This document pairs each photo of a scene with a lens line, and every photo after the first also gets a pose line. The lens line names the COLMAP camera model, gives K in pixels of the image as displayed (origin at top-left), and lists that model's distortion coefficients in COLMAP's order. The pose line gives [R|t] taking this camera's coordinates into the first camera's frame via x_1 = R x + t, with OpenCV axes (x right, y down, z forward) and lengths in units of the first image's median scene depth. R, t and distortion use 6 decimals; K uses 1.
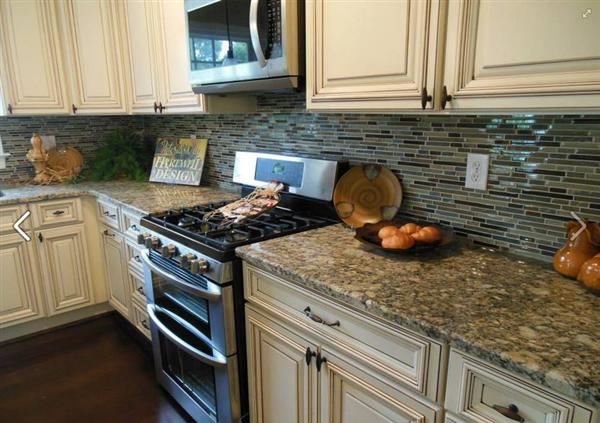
lens RADIAL K [[461.4, 0, 291.2], [0, 461.4, 230.6], [0, 0, 1]] dist [-0.057683, 0.088037]
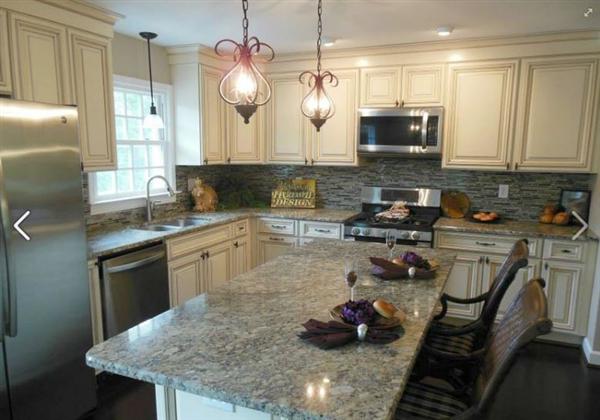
lens RADIAL K [[461.4, 0, 303.2], [0, 461.4, 223.7], [0, 0, 1]] dist [-0.057683, 0.088037]
pose [[0.886722, -0.051142, 0.459466, -1.550772], [0.096037, 0.992559, -0.074863, 0.120743], [-0.452218, 0.110508, 0.885035, -0.673757]]
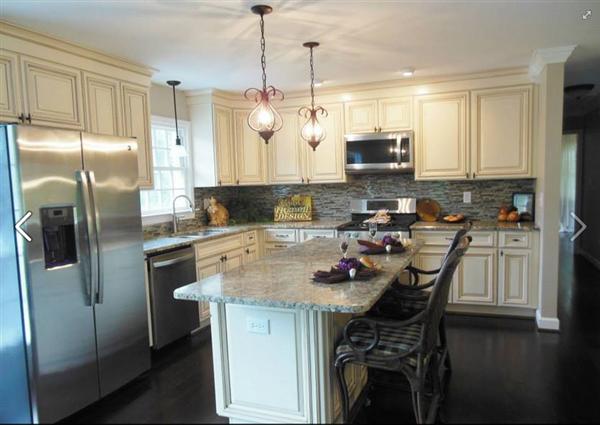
lens RADIAL K [[461.4, 0, 305.2], [0, 461.4, 218.1], [0, 0, 1]] dist [-0.057683, 0.088037]
pose [[0.874602, -0.050766, 0.482177, -1.797895], [0.140585, 0.978331, -0.151999, 0.286854], [-0.464012, 0.200725, 0.862787, -1.023179]]
